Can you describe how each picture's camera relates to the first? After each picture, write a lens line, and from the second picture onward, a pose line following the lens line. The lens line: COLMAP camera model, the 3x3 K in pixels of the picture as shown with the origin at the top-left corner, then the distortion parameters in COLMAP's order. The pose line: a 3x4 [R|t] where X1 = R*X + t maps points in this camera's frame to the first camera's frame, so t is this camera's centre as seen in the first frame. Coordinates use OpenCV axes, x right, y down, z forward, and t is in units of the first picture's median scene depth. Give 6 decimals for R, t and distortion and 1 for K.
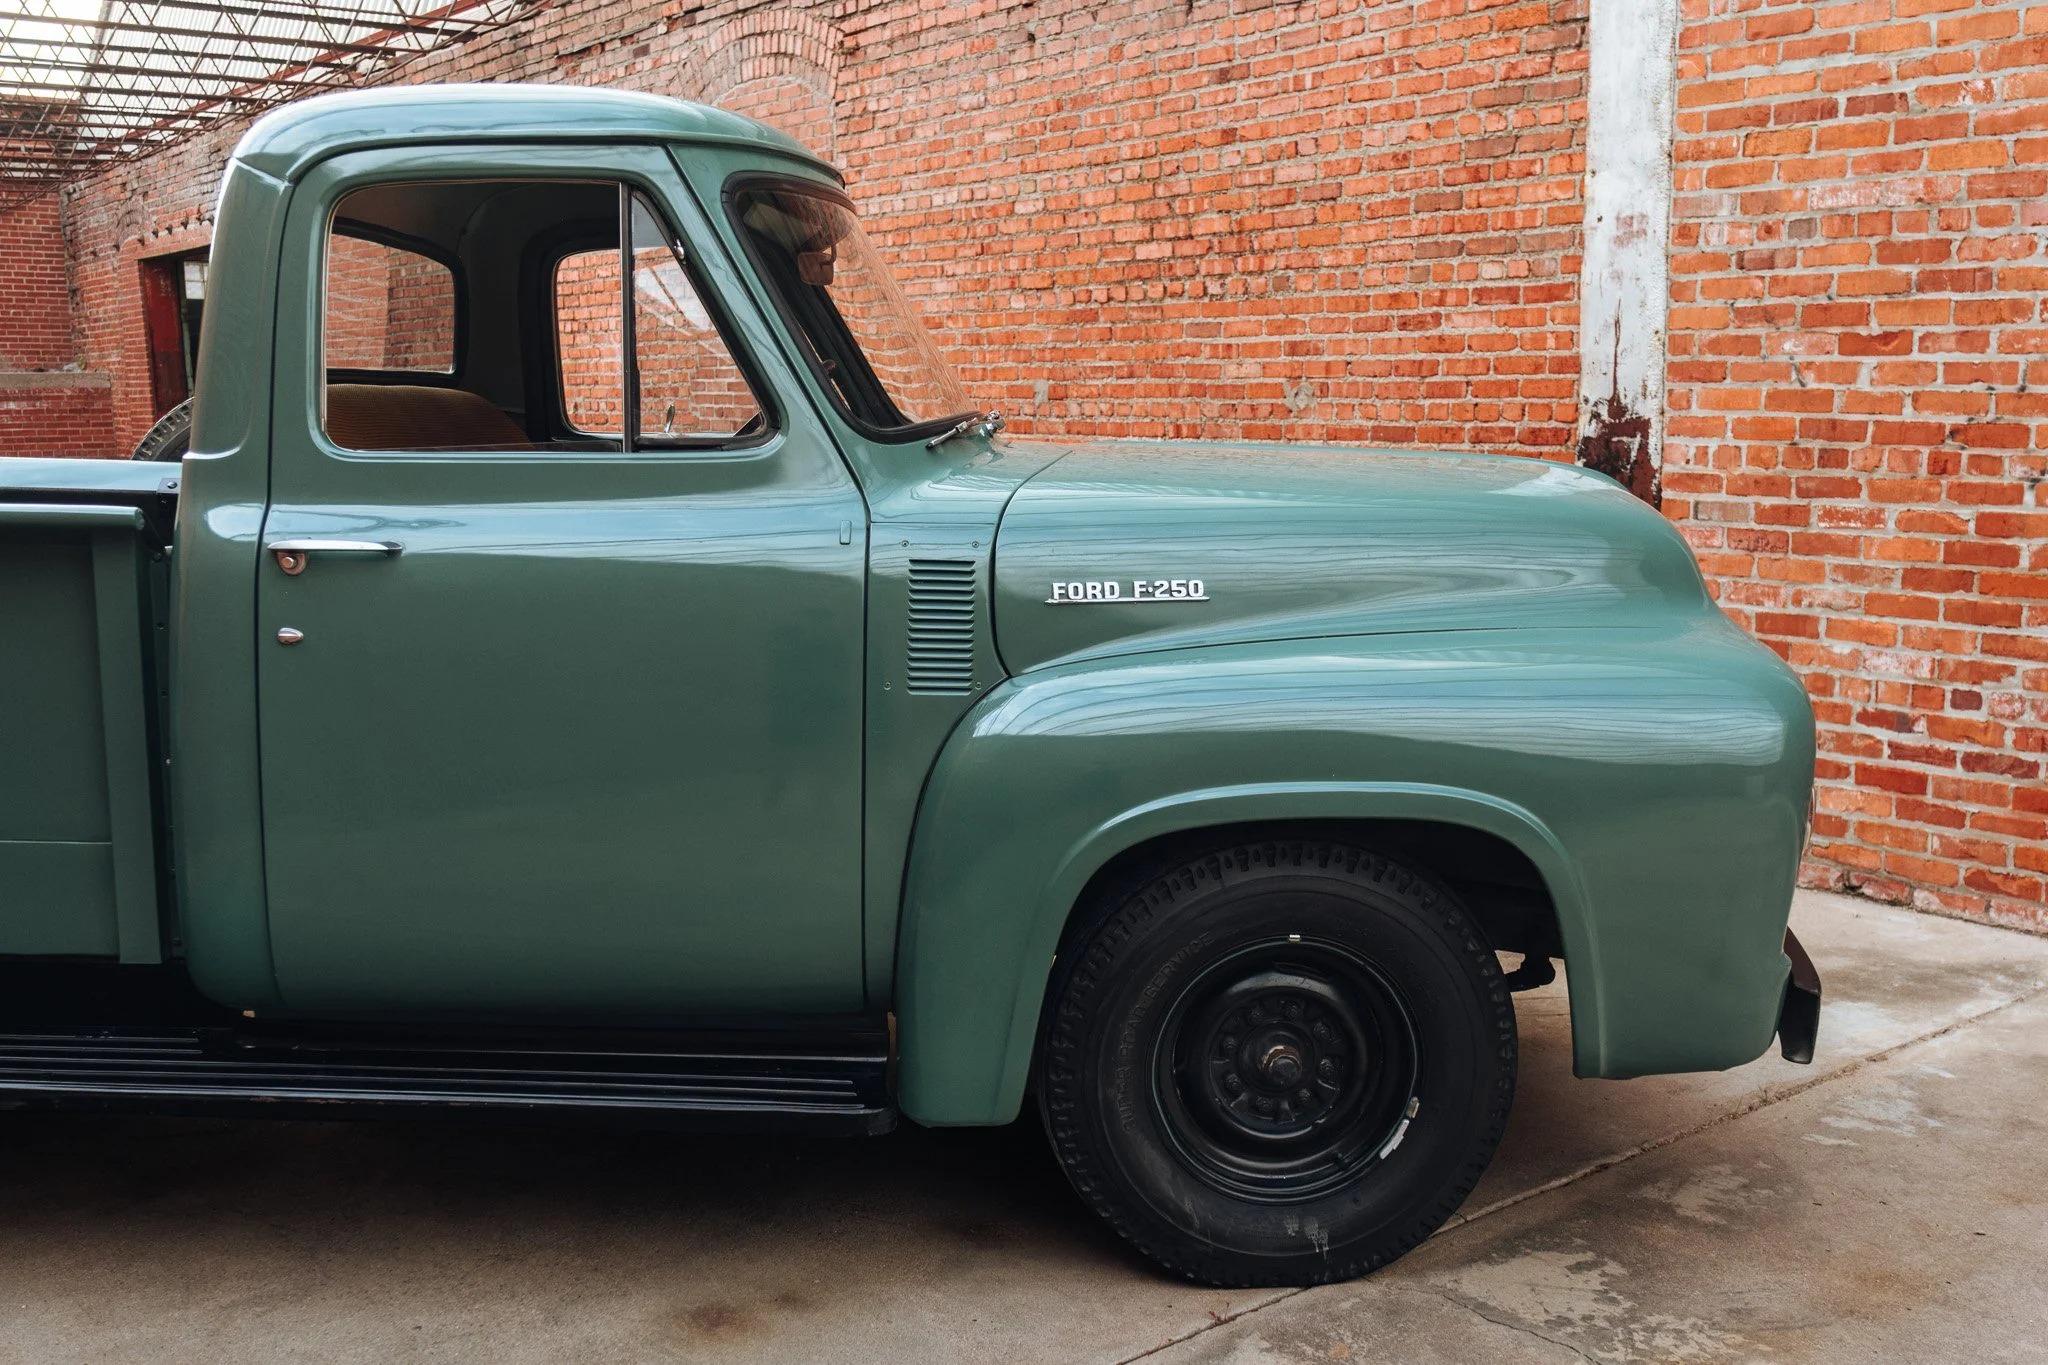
lens RADIAL K [[2001.0, 0, 1087.0], [0, 2001.0, 726.5], [0, 0, 1]] dist [-0.011346, 0.004058]
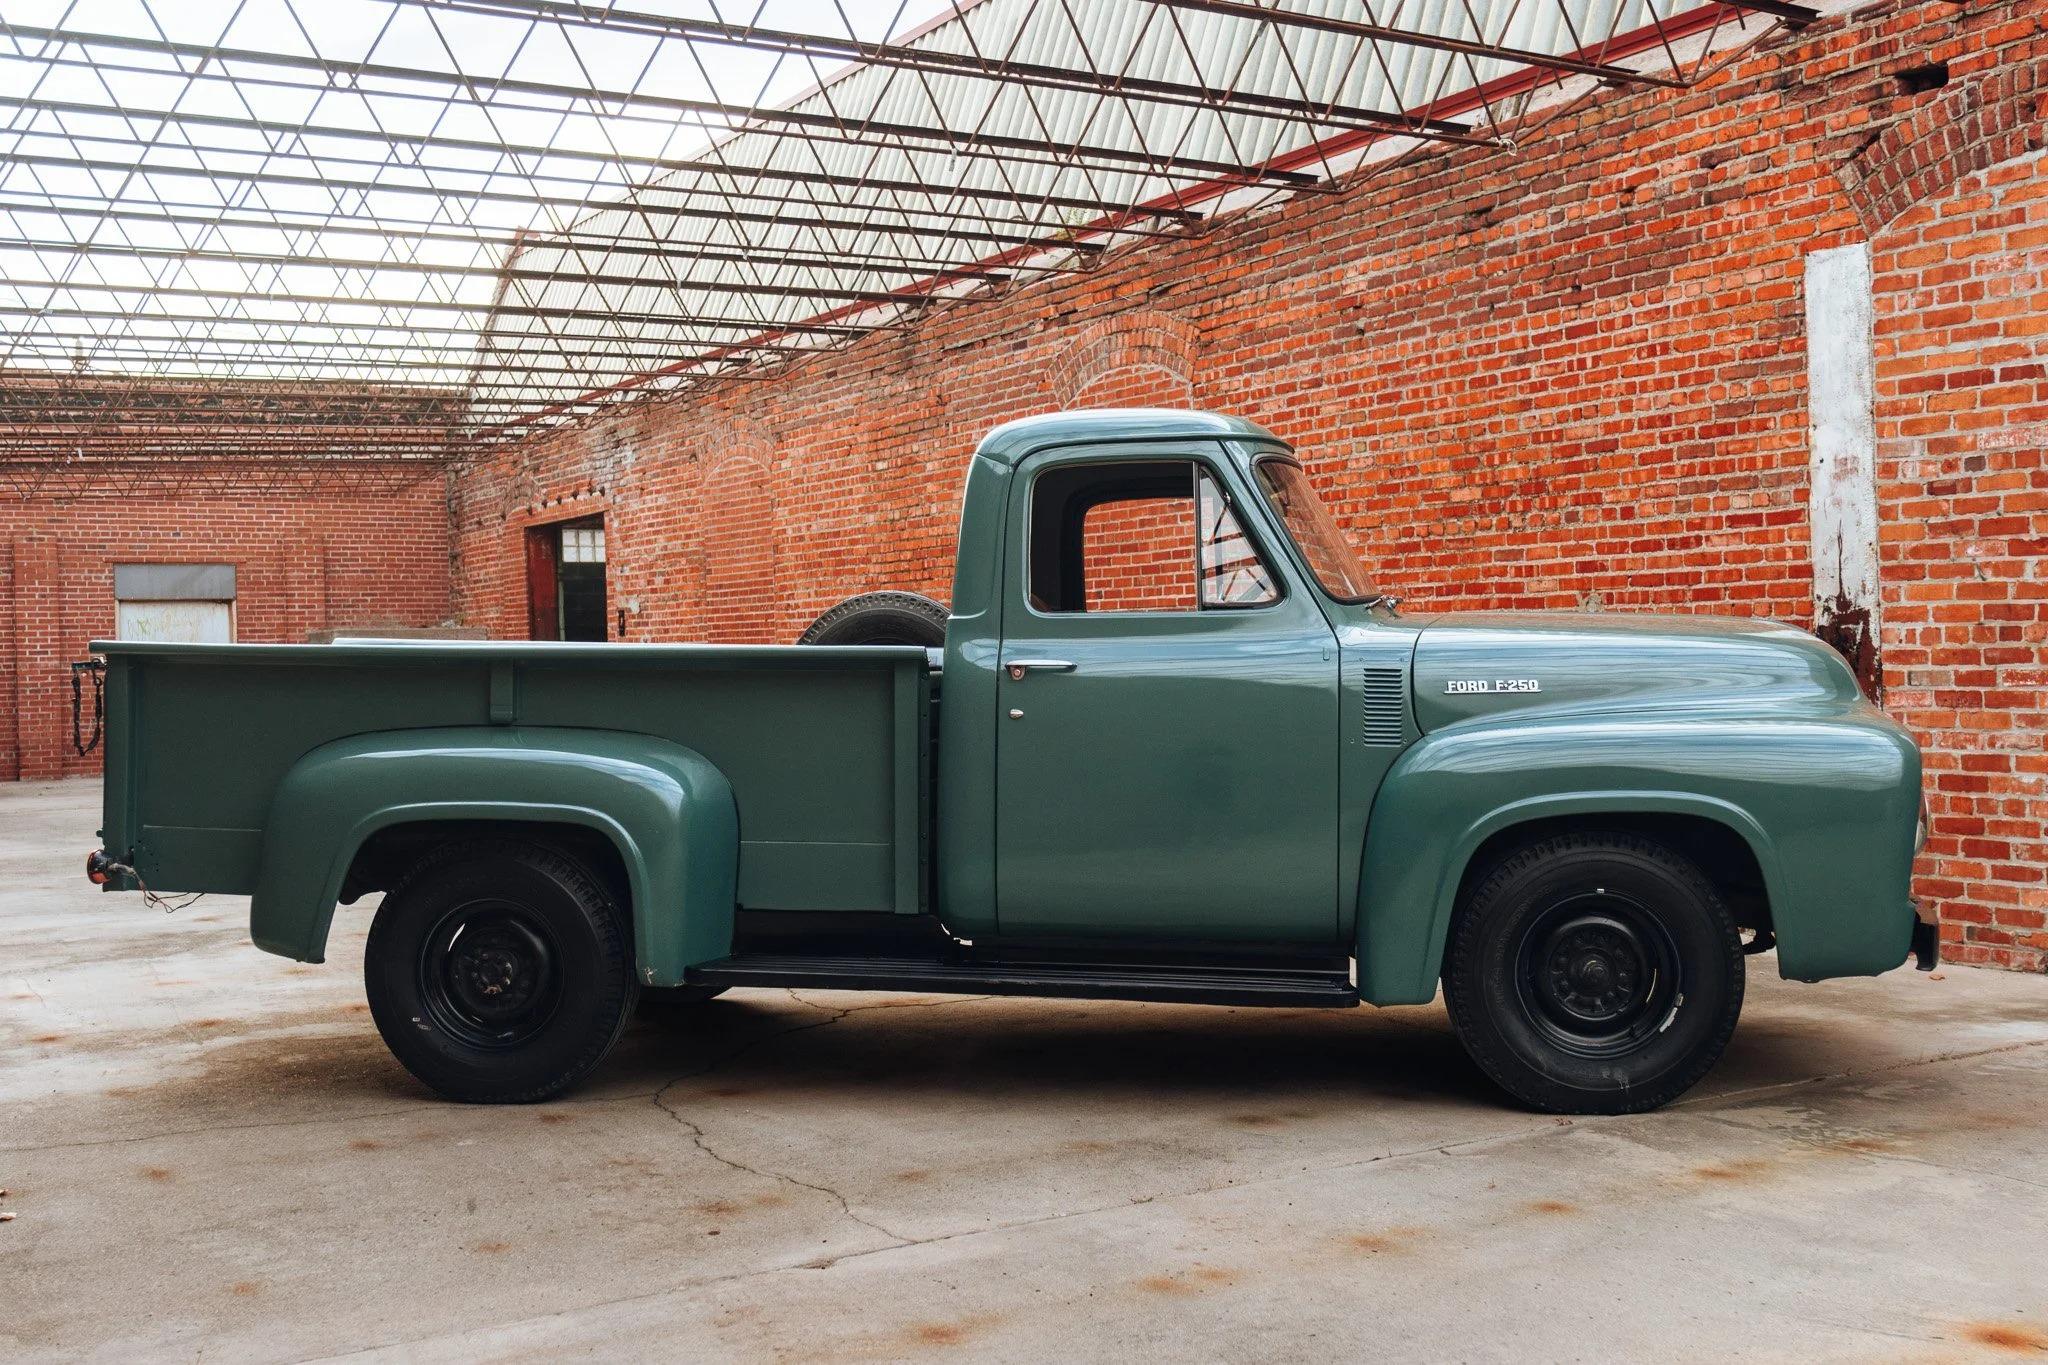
lens RADIAL K [[2171.7, 0, 1030.2], [0, 2171.7, 646.2], [0, 0, 1]] dist [0.005461, -0.002793]
pose [[0.989215, -0.016078, -0.145584, -0.051169], [-0.008587, 0.985881, -0.167228, 0.108990], [0.146217, 0.166675, 0.975110, -0.446427]]
